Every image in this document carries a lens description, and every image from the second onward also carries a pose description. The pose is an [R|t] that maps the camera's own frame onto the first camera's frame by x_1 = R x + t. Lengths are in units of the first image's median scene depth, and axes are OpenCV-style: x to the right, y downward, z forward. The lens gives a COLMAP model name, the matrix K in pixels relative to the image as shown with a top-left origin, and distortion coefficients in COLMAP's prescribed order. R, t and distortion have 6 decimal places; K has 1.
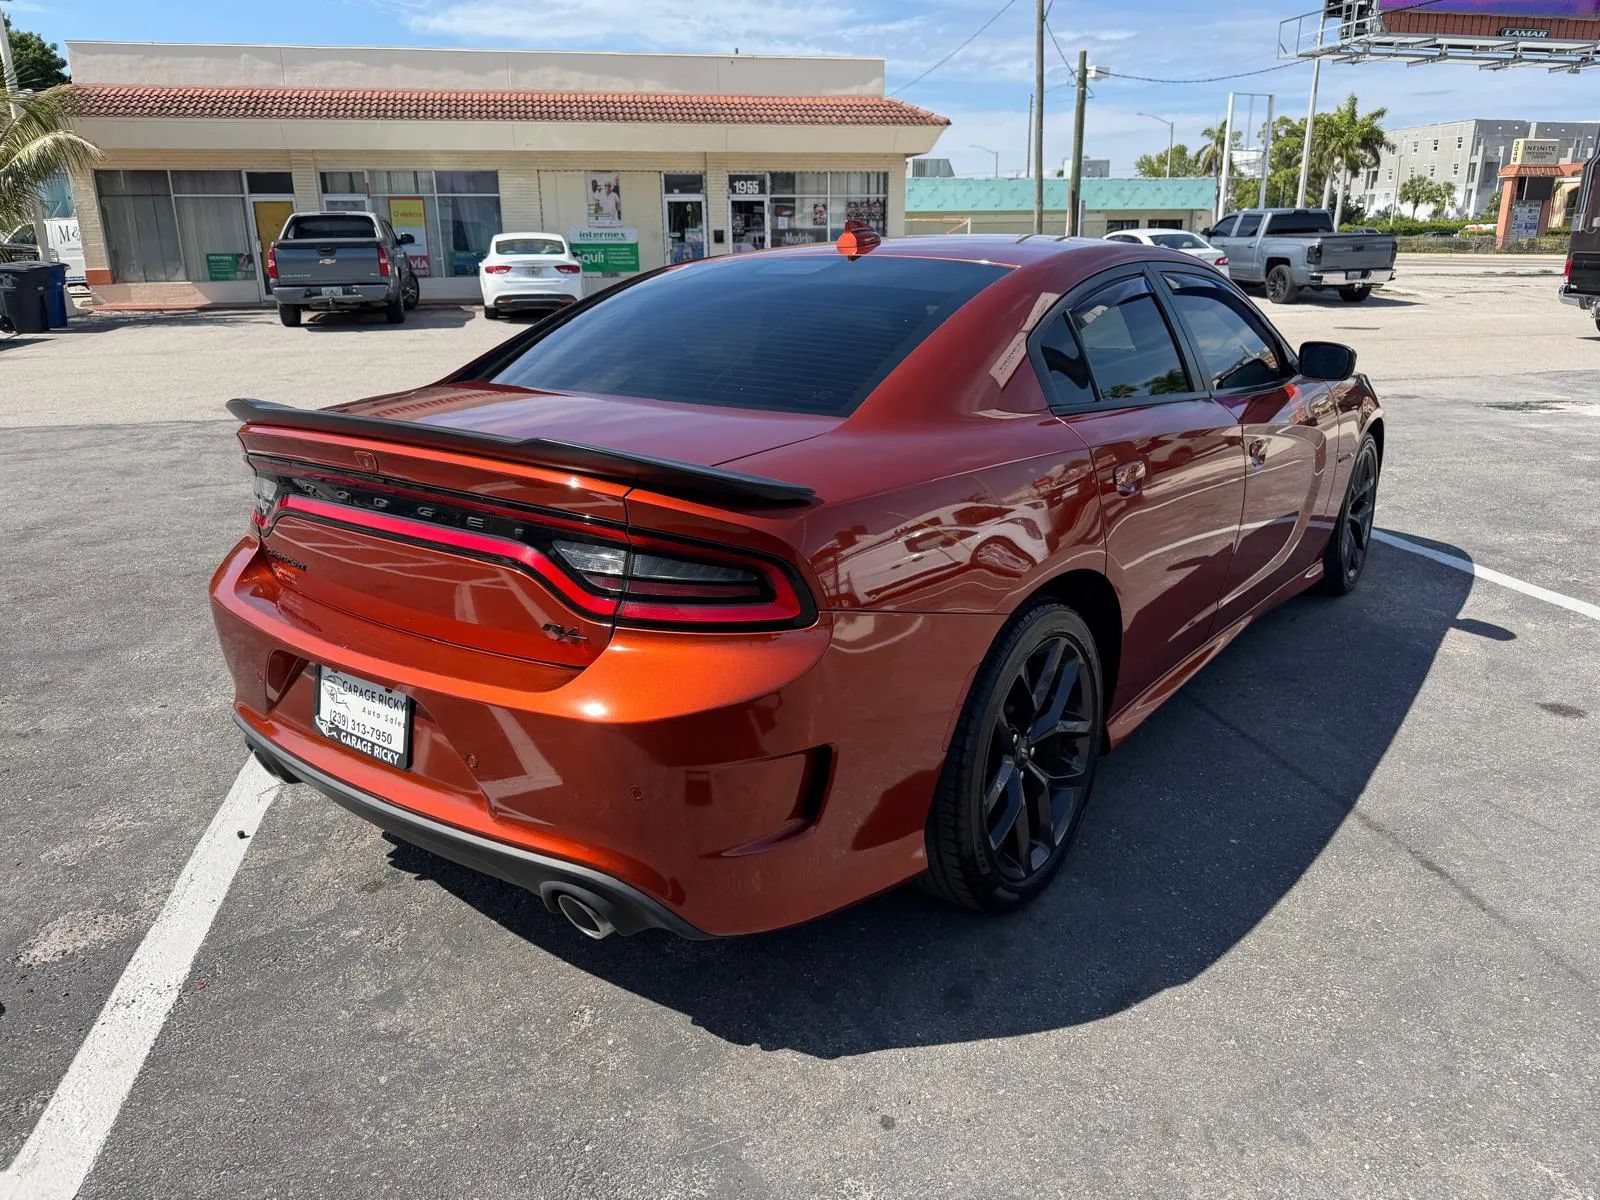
lens RADIAL K [[1131.9, 0, 806.8], [0, 1131.9, 574.4], [0, 0, 1]] dist [0.032156, -0.046829]
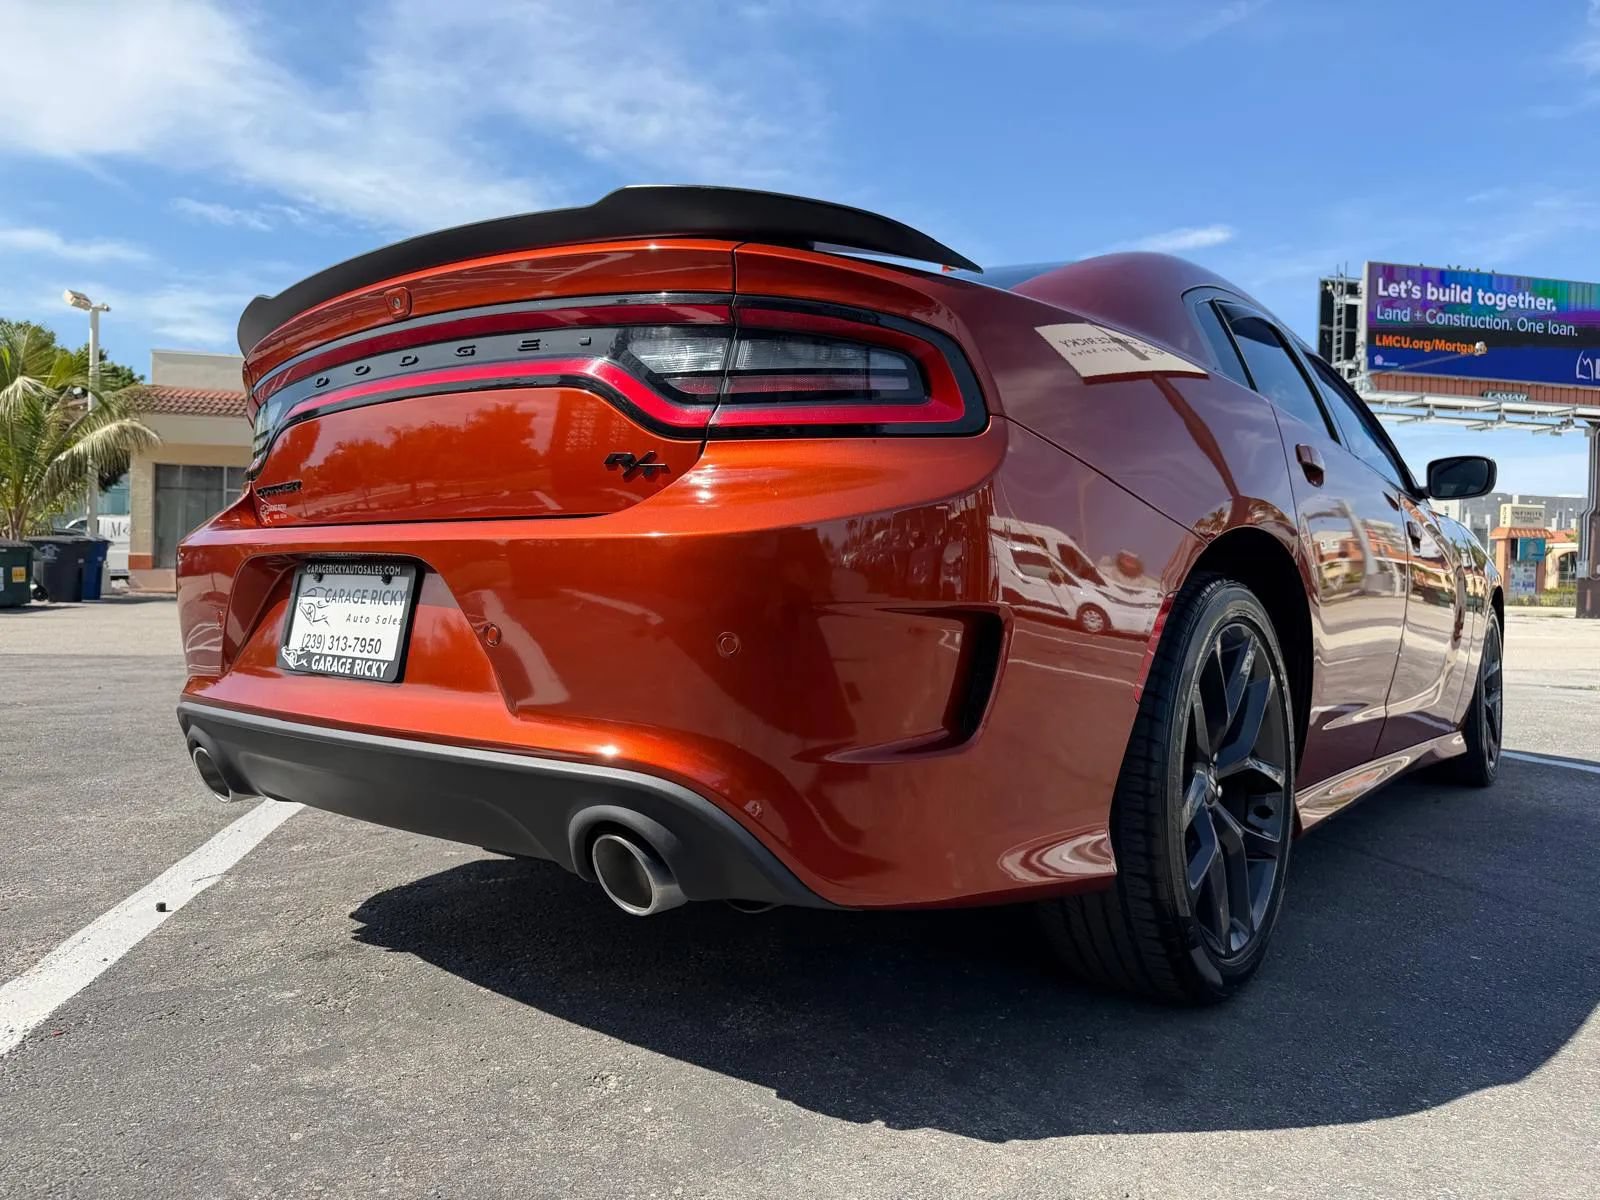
lens RADIAL K [[1131.9, 0, 801.2], [0, 1131.9, 593.0], [0, 0, 1]] dist [0.032156, -0.046829]
pose [[0.999332, 0.031928, -0.017800, -0.007660], [-0.035585, 0.961091, -0.273932, 0.028053], [0.008361, 0.274382, 0.961584, 0.026786]]
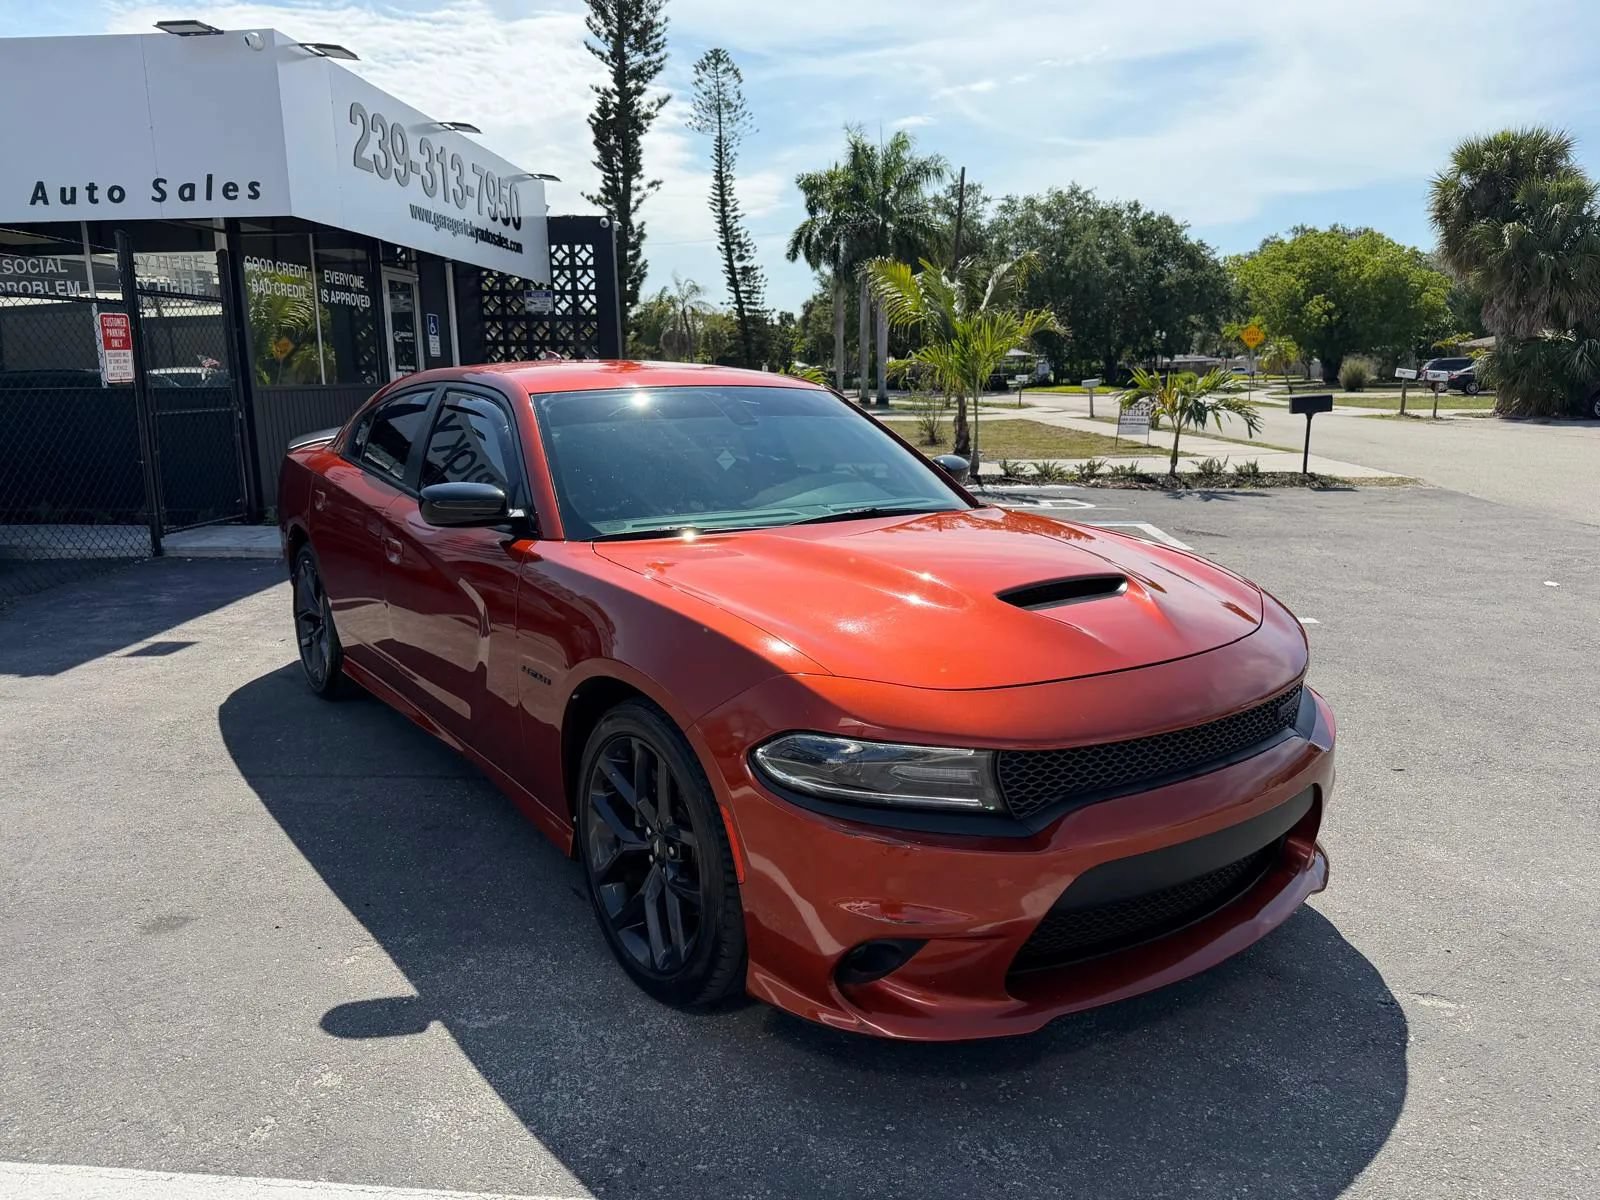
lens RADIAL K [[1131.9, 0, 820.3], [0, 1131.9, 599.1], [0, 0, 1]] dist [0.032156, -0.046829]
pose [[-0.280619, 0.197174, -0.939348, 0.202688], [-0.256717, 0.927599, 0.271399, -0.071879], [0.924851, 0.317306, -0.209684, 0.247180]]
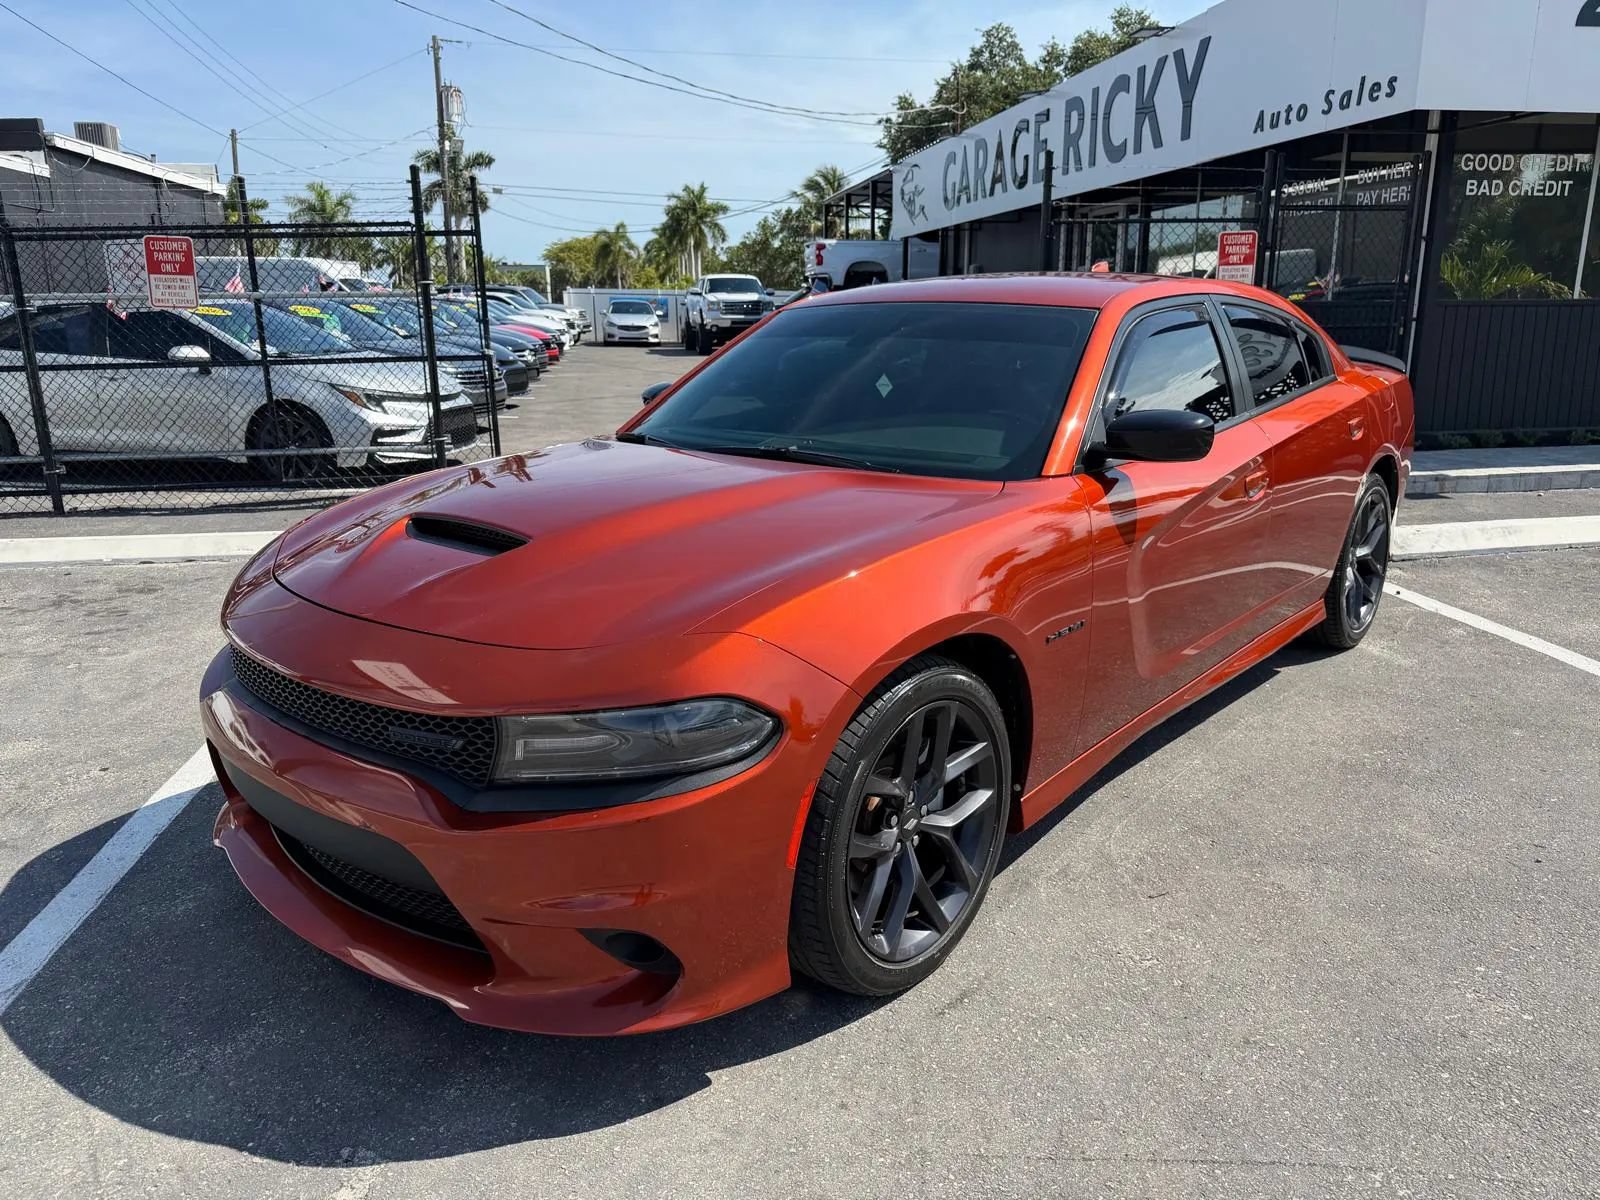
lens RADIAL K [[1131.9, 0, 803.9], [0, 1131.9, 601.8], [0, 0, 1]] dist [0.032156, -0.046829]
pose [[-0.997561, 0.003772, 0.069693, 0.043605], [0.038914, 0.858997, 0.510500, -0.095462], [-0.057940, 0.511967, -0.857049, 0.340632]]
